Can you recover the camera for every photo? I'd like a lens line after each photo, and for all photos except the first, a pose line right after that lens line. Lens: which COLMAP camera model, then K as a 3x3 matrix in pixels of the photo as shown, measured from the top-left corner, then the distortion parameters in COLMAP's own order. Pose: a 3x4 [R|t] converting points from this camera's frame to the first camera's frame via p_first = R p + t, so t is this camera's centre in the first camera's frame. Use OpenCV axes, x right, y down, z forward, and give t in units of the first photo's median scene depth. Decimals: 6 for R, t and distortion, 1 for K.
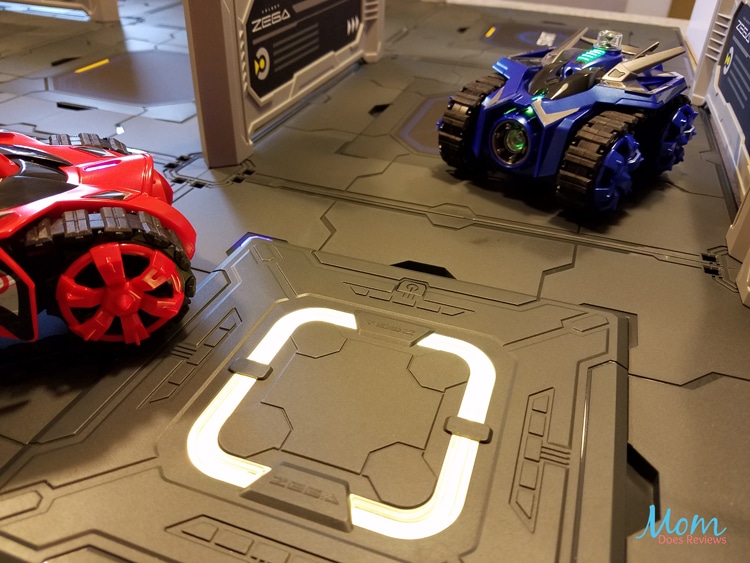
lens RADIAL K [[618.1, 0, 376.2], [0, 618.1, 284.8], [0, 0, 1]] dist [0.180024, -0.364346]
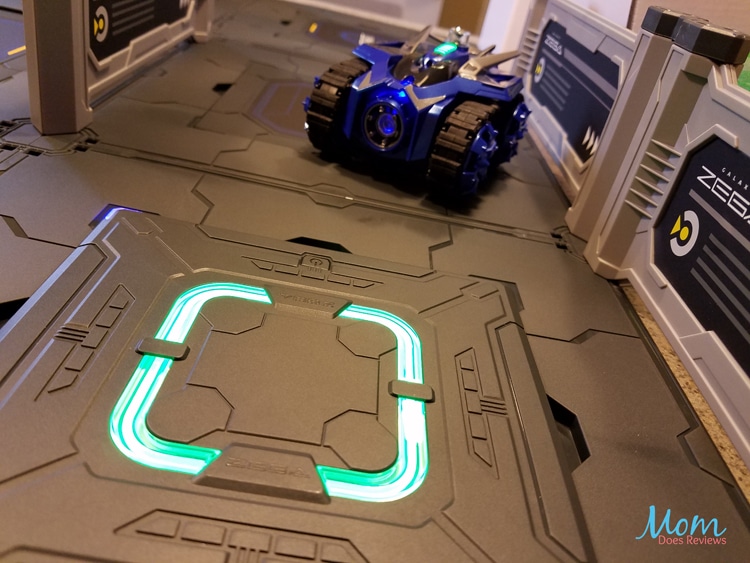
lens RADIAL K [[618.1, 0, 376.2], [0, 618.1, 284.8], [0, 0, 1]] dist [0.180024, -0.364346]
pose [[0.938332, -0.025020, 0.344828, -0.160512], [0.031888, 0.999390, -0.014257, 0.048788], [-0.344261, 0.024373, 0.938558, 0.057281]]
